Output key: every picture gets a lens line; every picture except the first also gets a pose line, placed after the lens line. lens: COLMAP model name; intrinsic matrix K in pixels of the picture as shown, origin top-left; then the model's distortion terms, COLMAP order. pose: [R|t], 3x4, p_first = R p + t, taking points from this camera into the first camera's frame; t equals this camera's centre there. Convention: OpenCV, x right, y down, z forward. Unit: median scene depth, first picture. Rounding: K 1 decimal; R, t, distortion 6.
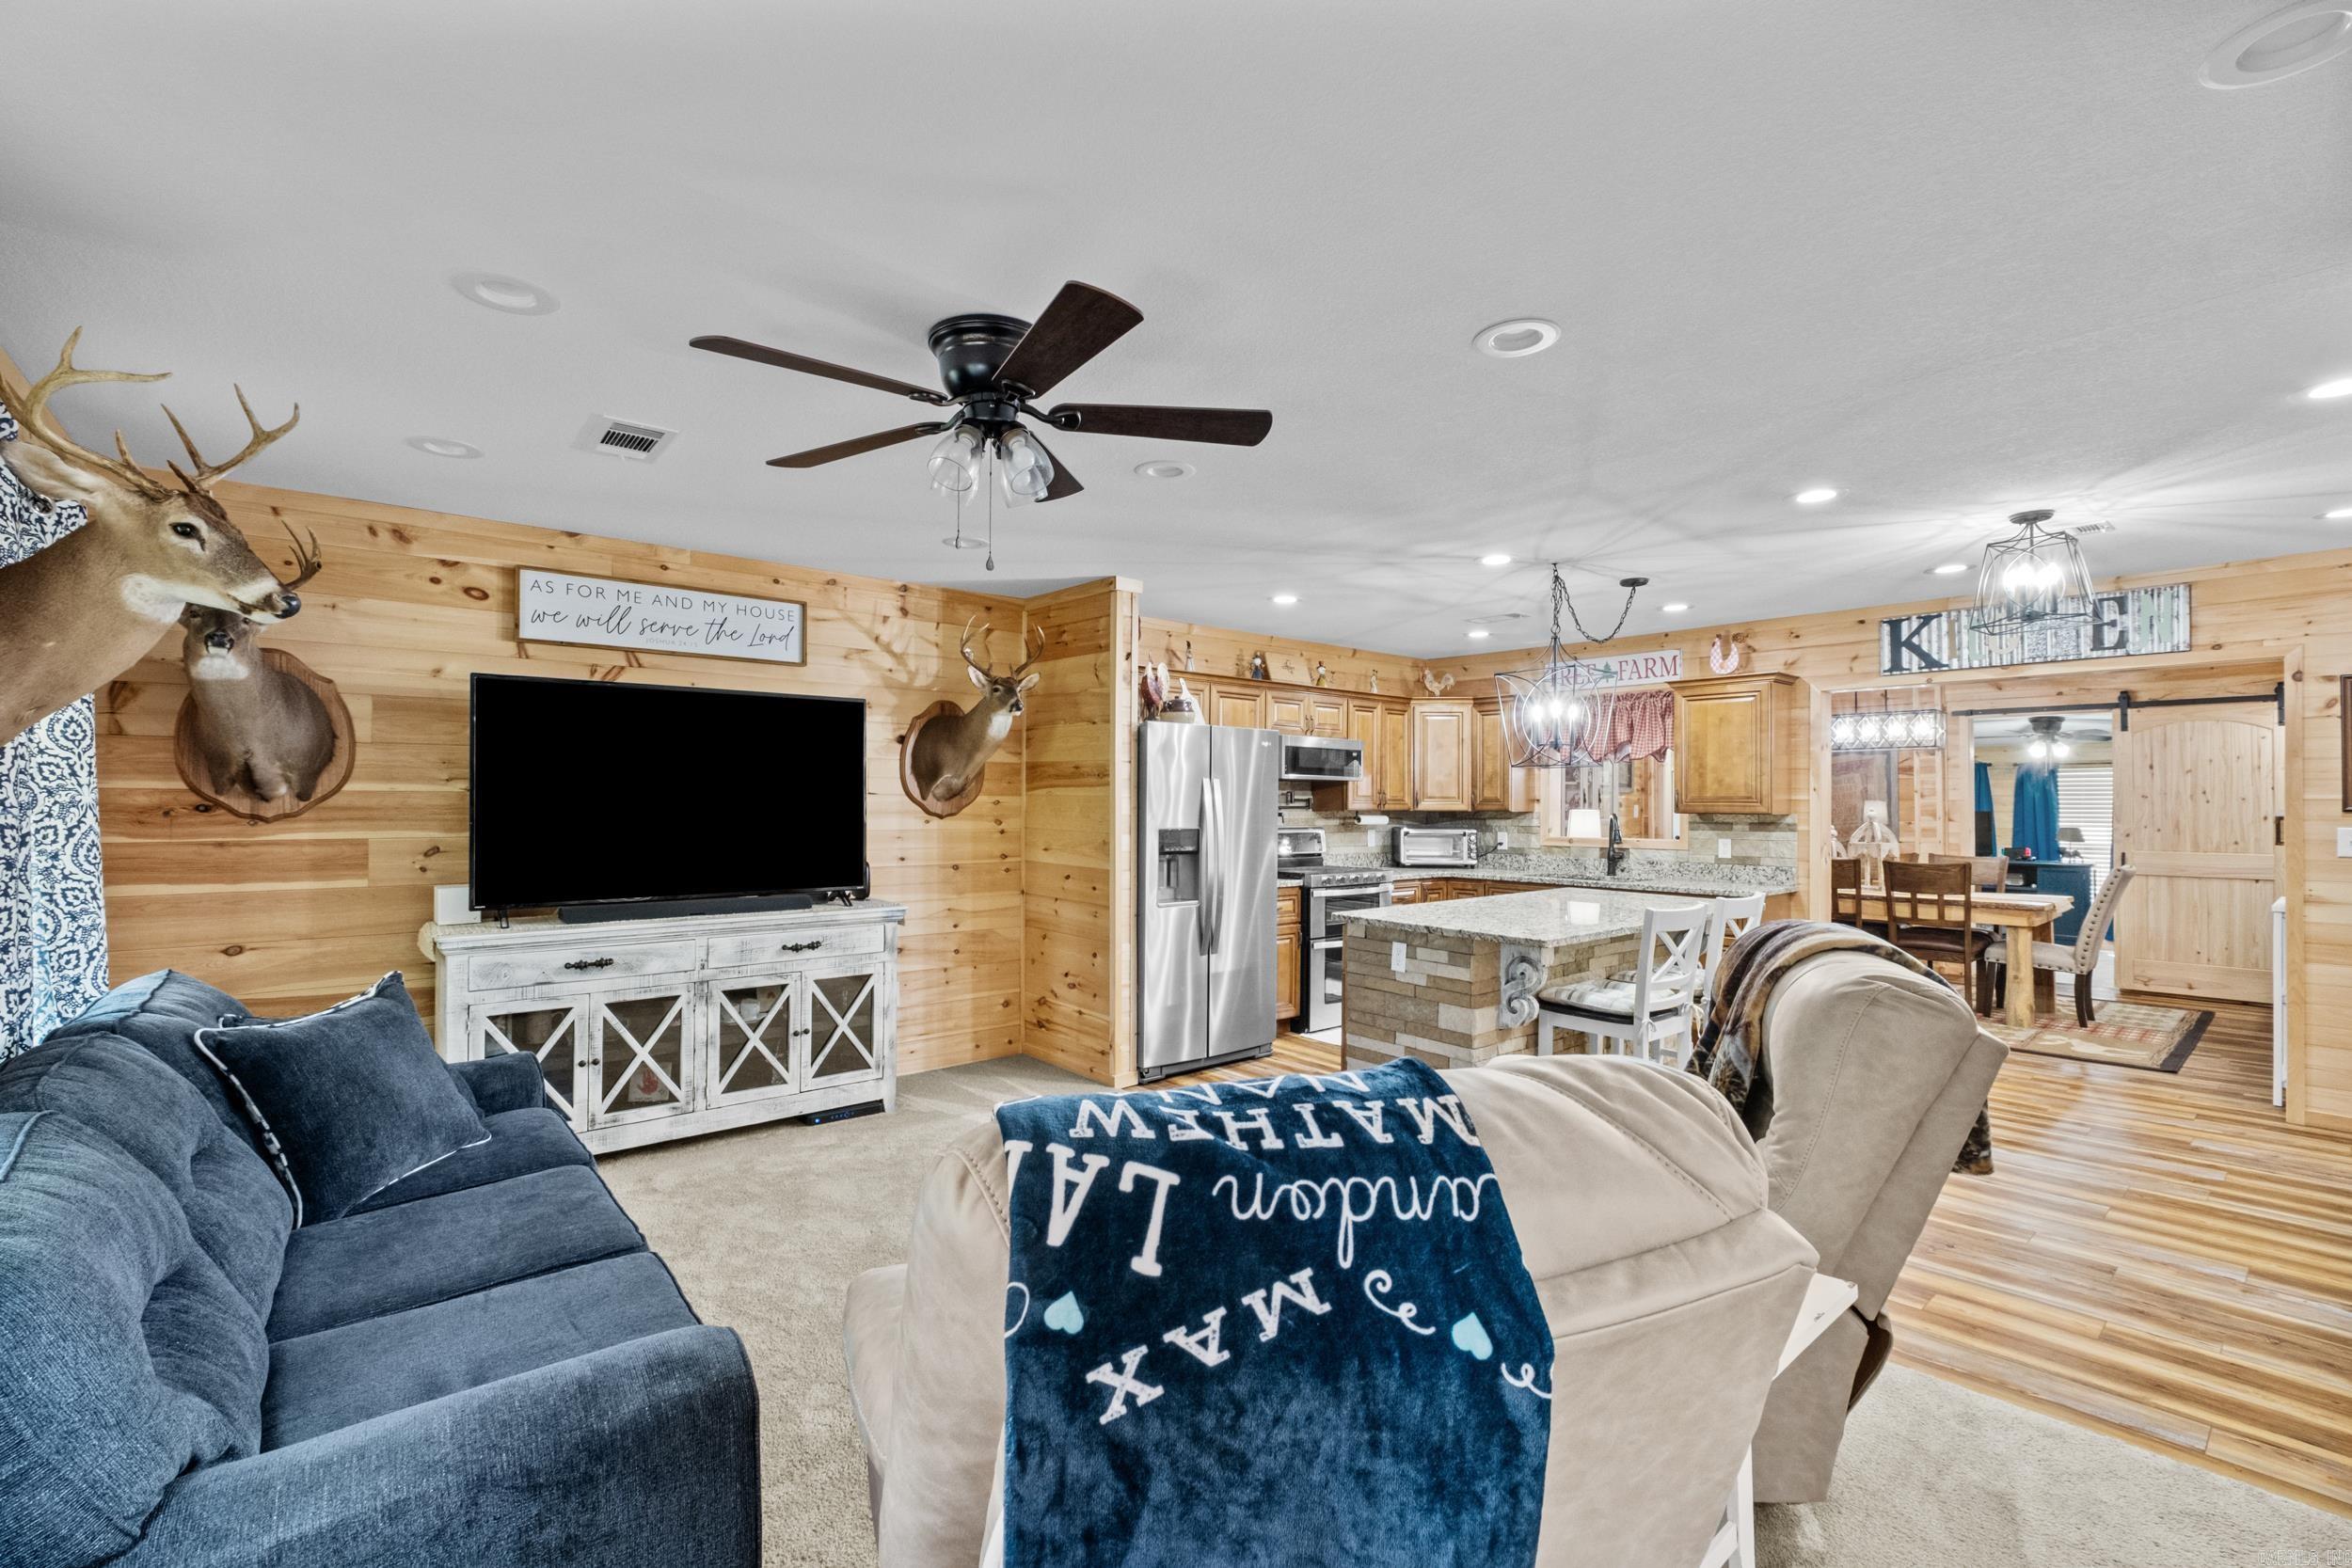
lens RADIAL K [[1029.8, 0, 1174.1], [0, 1029.8, 792.3], [0, 0, 1]] dist [-0.004831, 0.001684]
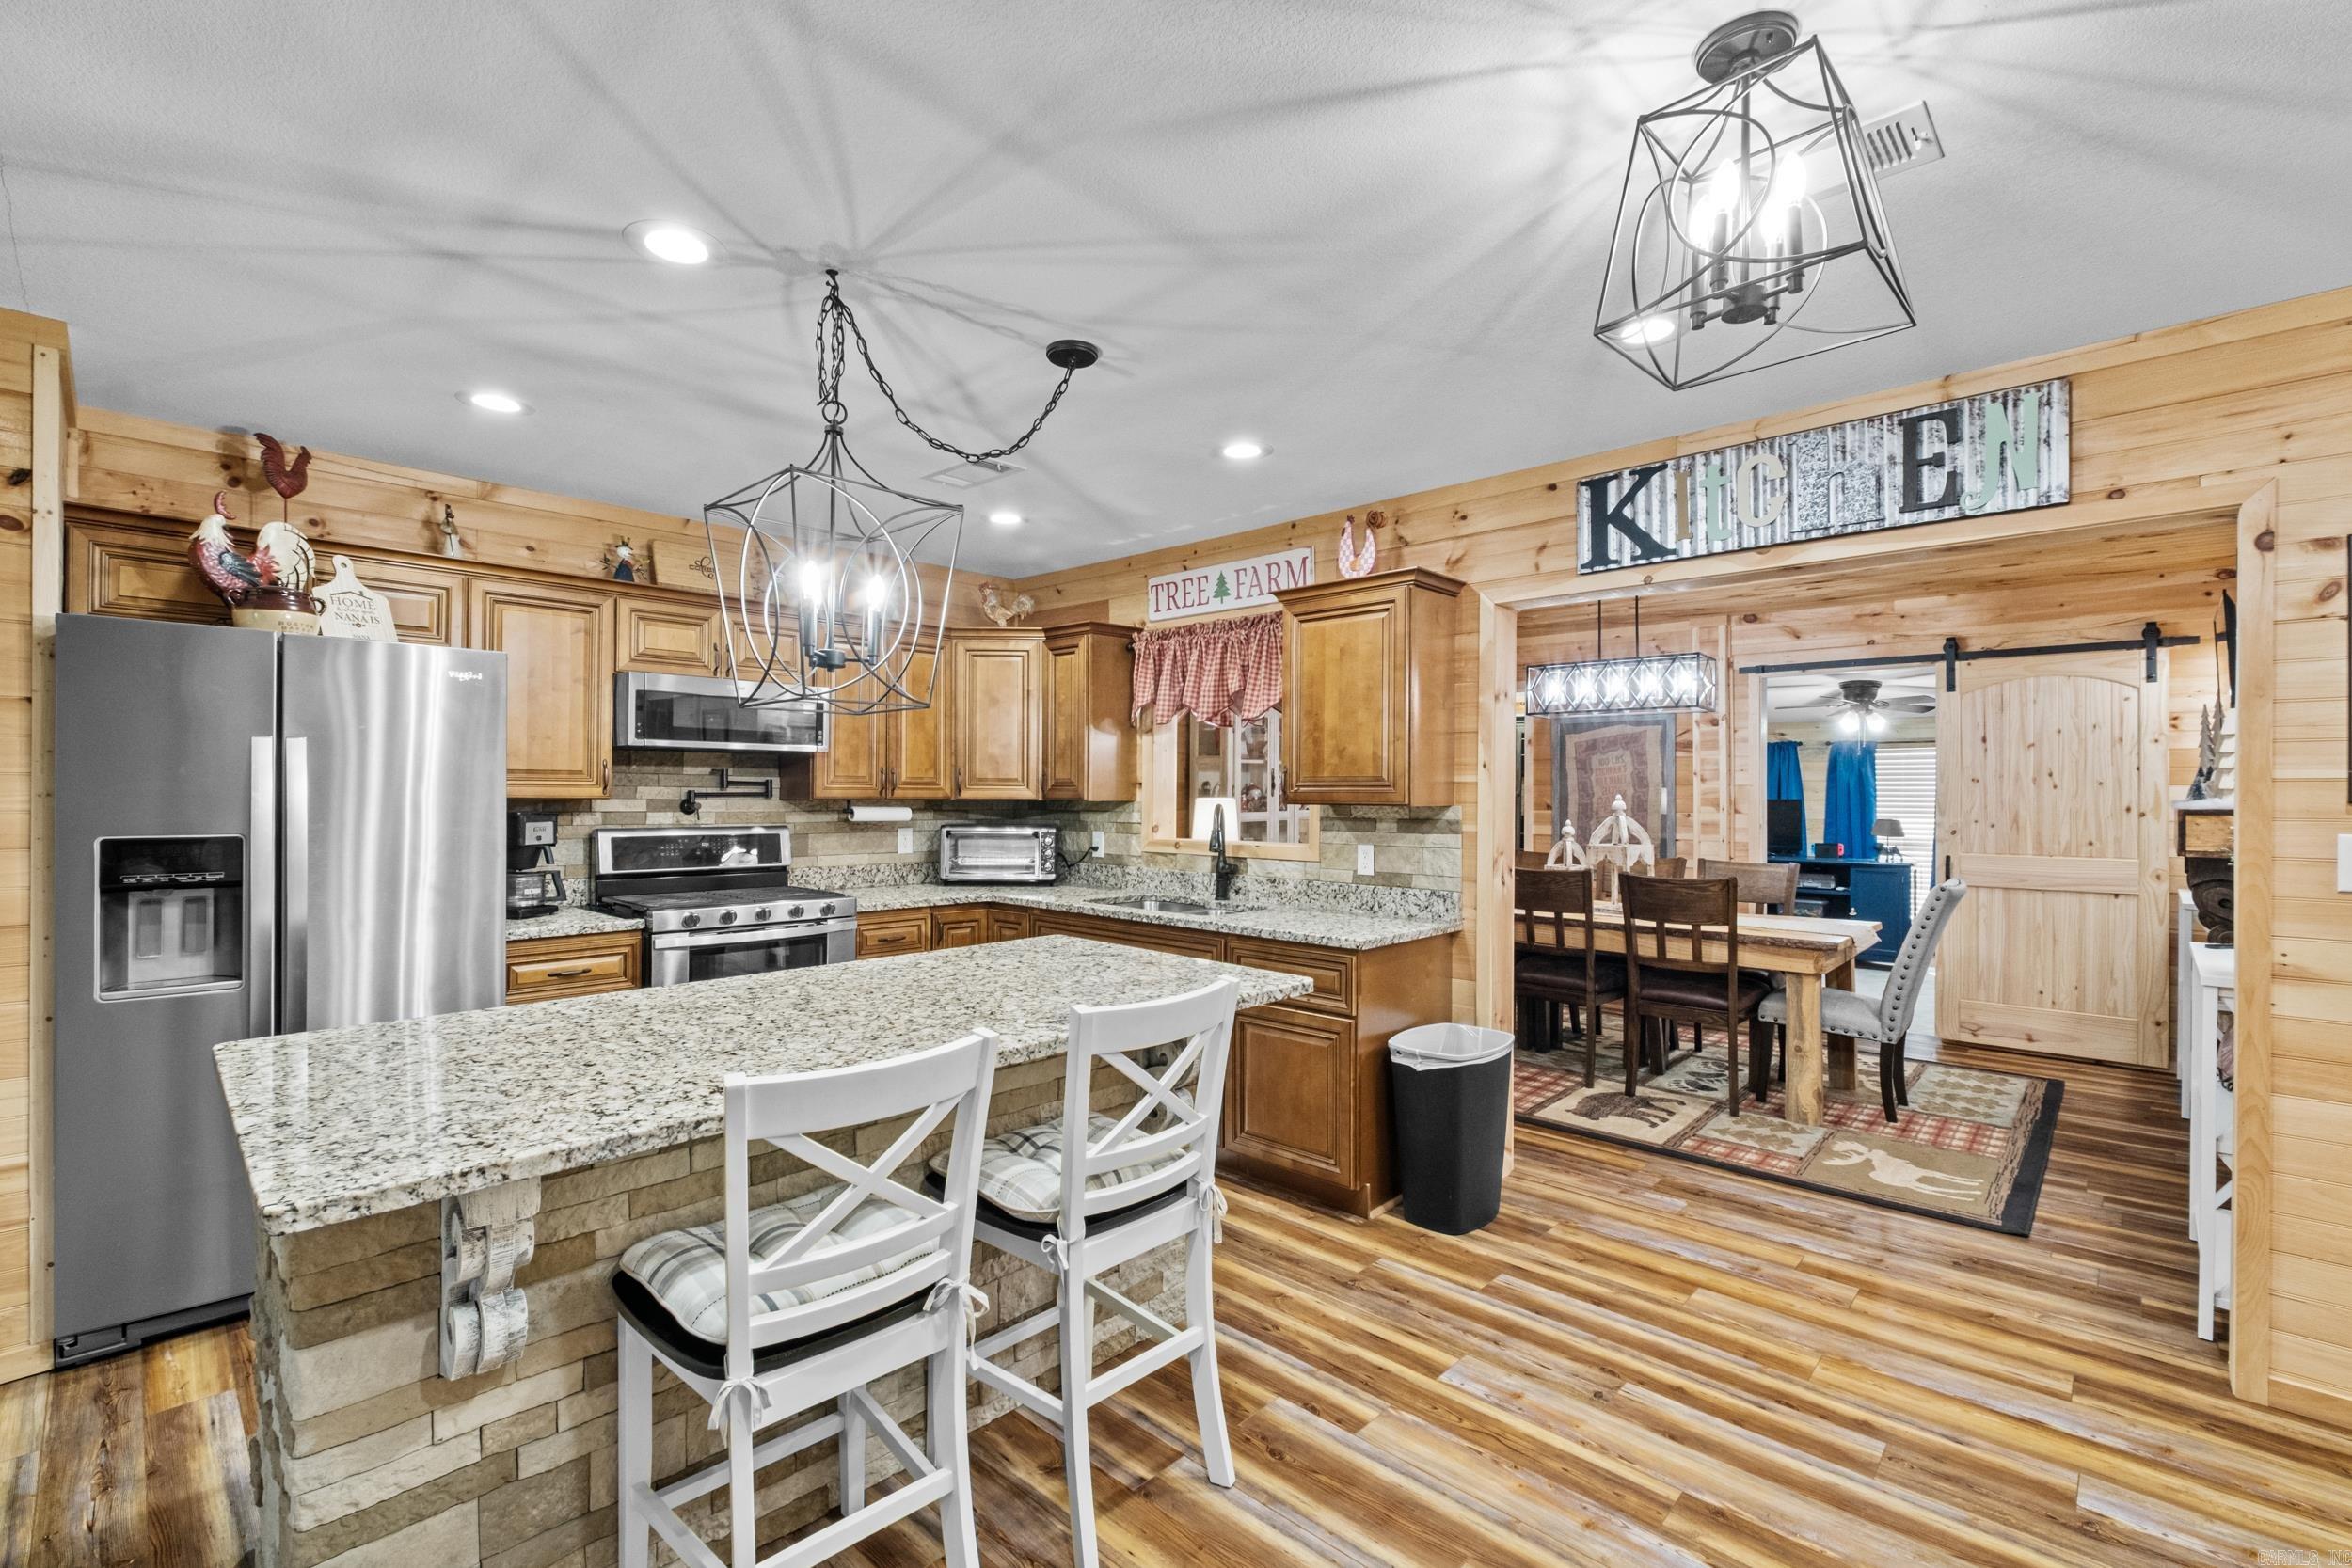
lens RADIAL K [[1029.8, 0, 1163.9], [0, 1029.8, 791.0], [0, 0, 1]] dist [-0.004831, 0.001684]
pose [[0.995401, 0.000326, 0.095799, 0.345547], [-0.001360, 0.999942, 0.010730, 0.005786], [-0.095790, -0.010811, 0.995343, 0.376793]]
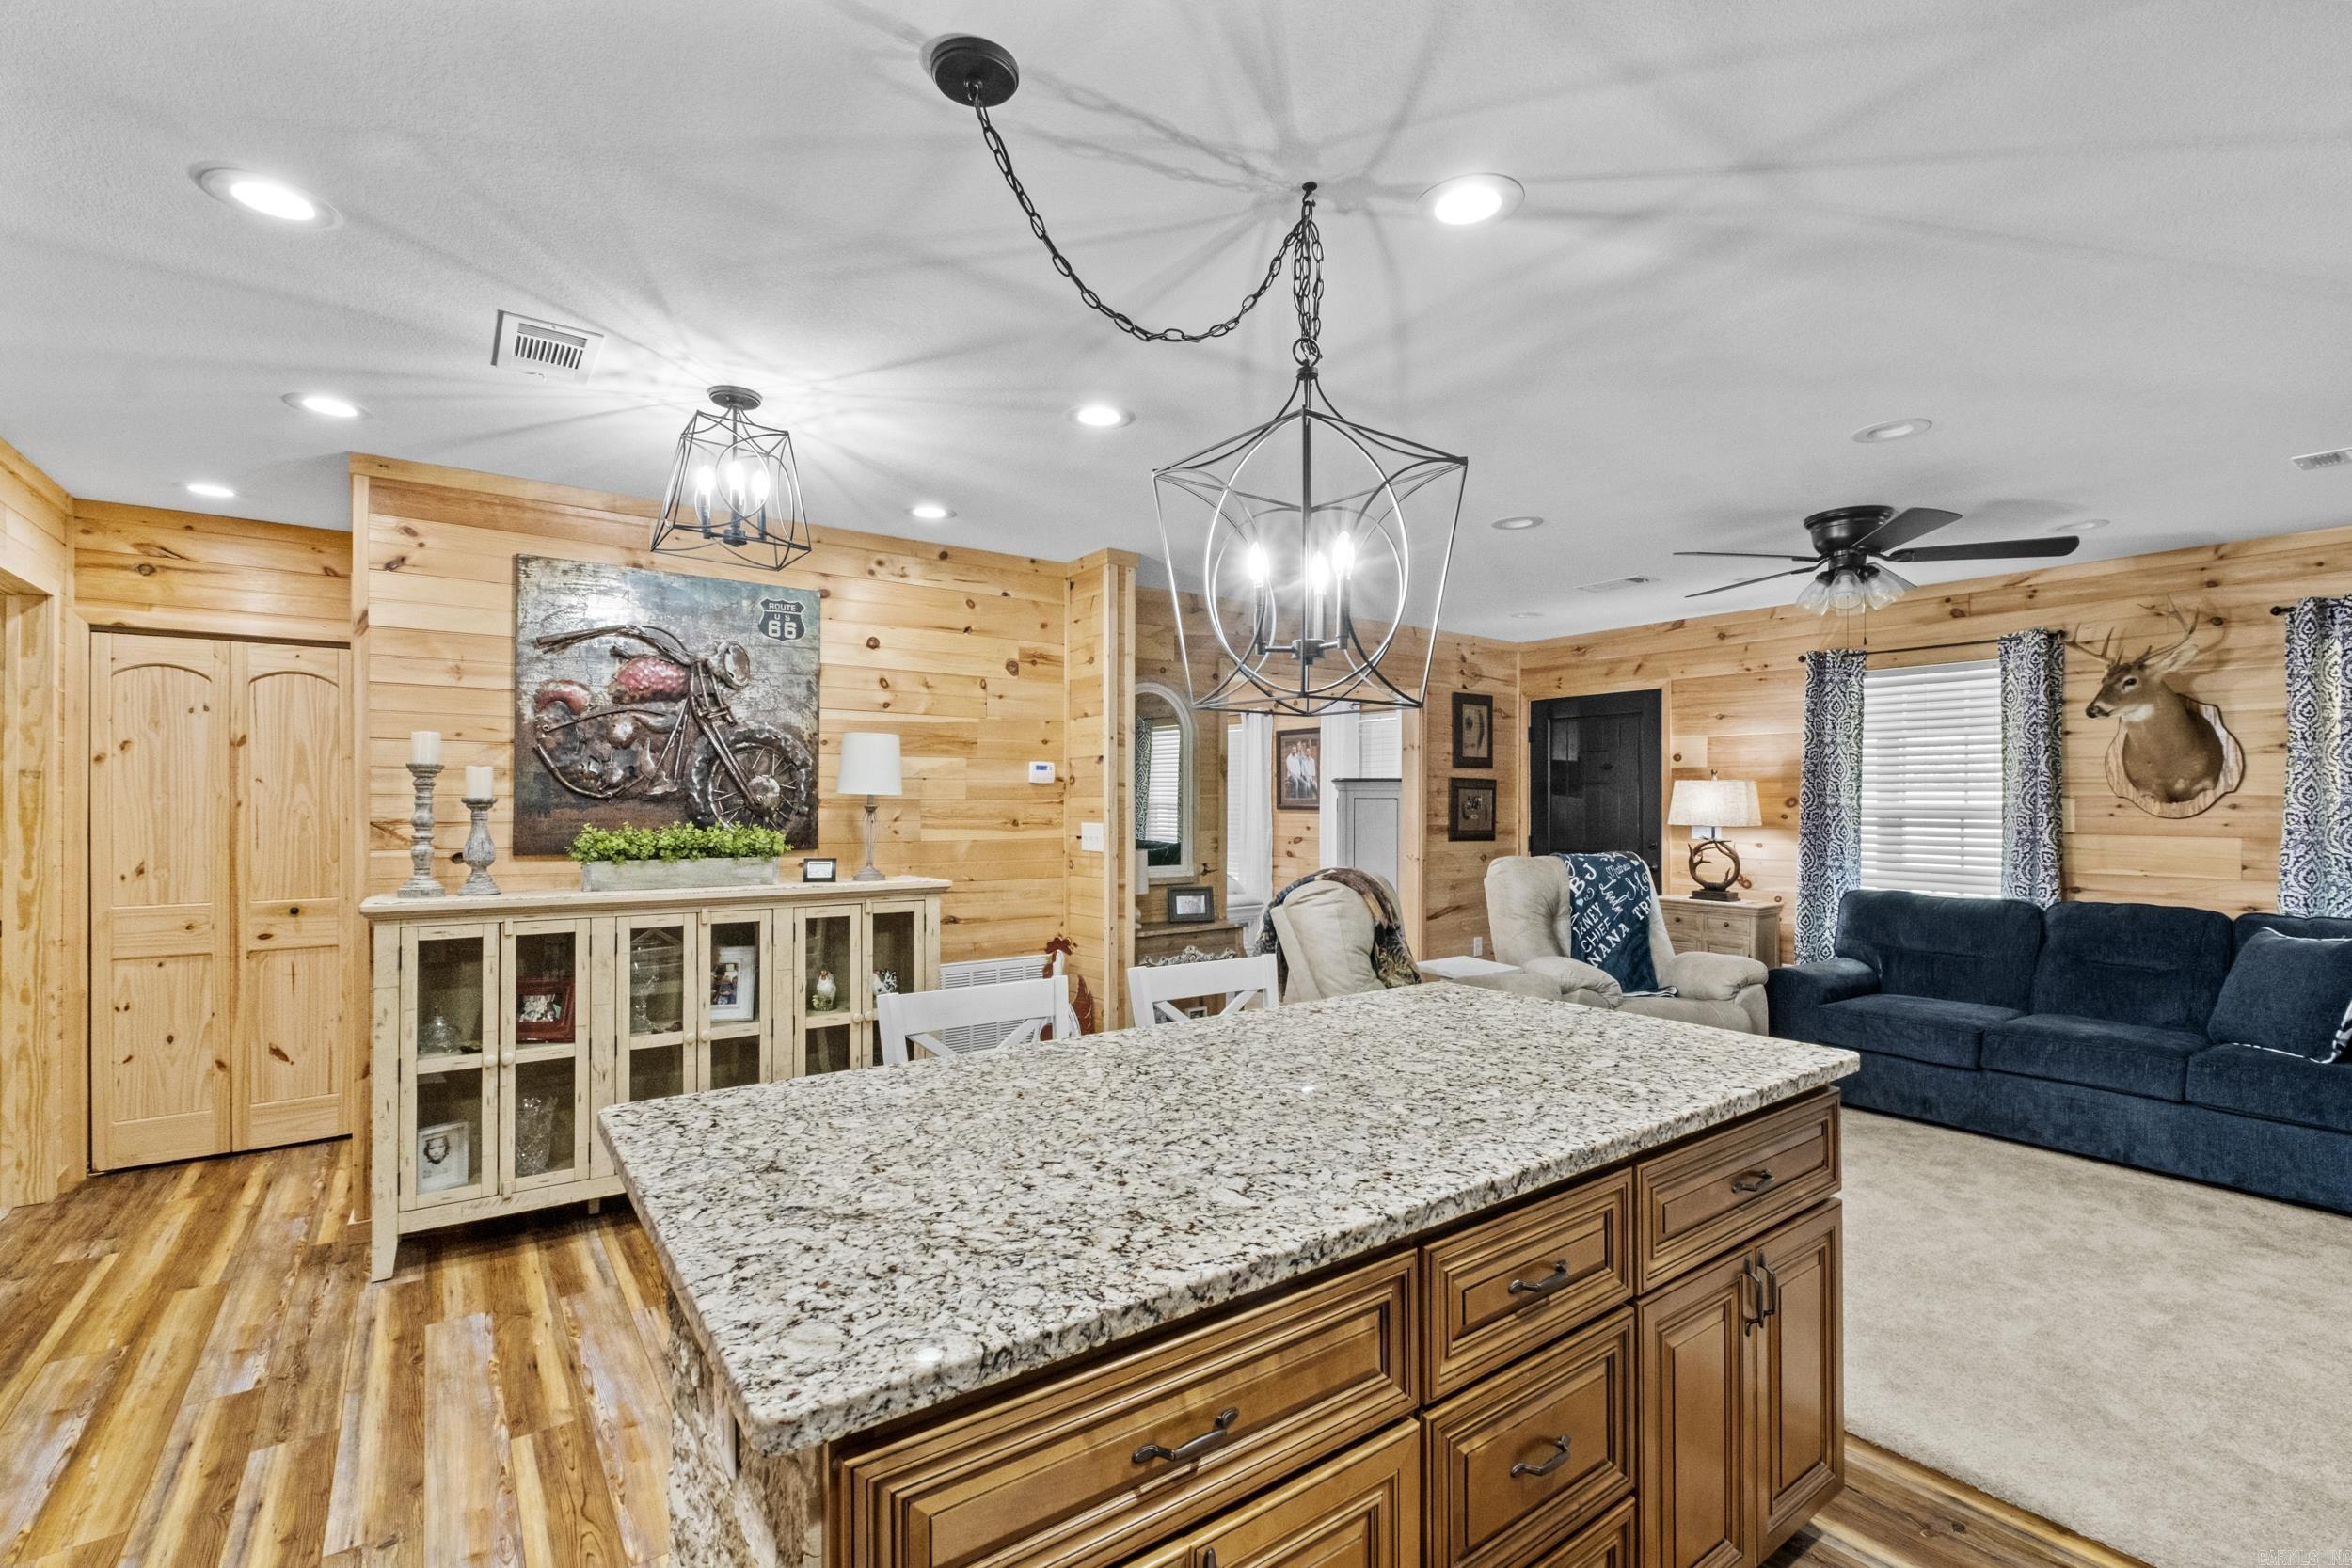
lens RADIAL K [[1029.8, 0, 1161.0], [0, 1029.8, 800.0], [0, 0, 1]] dist [-0.004831, 0.001684]
pose [[-0.996456, -0.003961, 0.084025, 0.285477], [-0.004471, 0.999973, -0.005881, 0.008941], [-0.084000, -0.006236, -0.996446, 1.008416]]
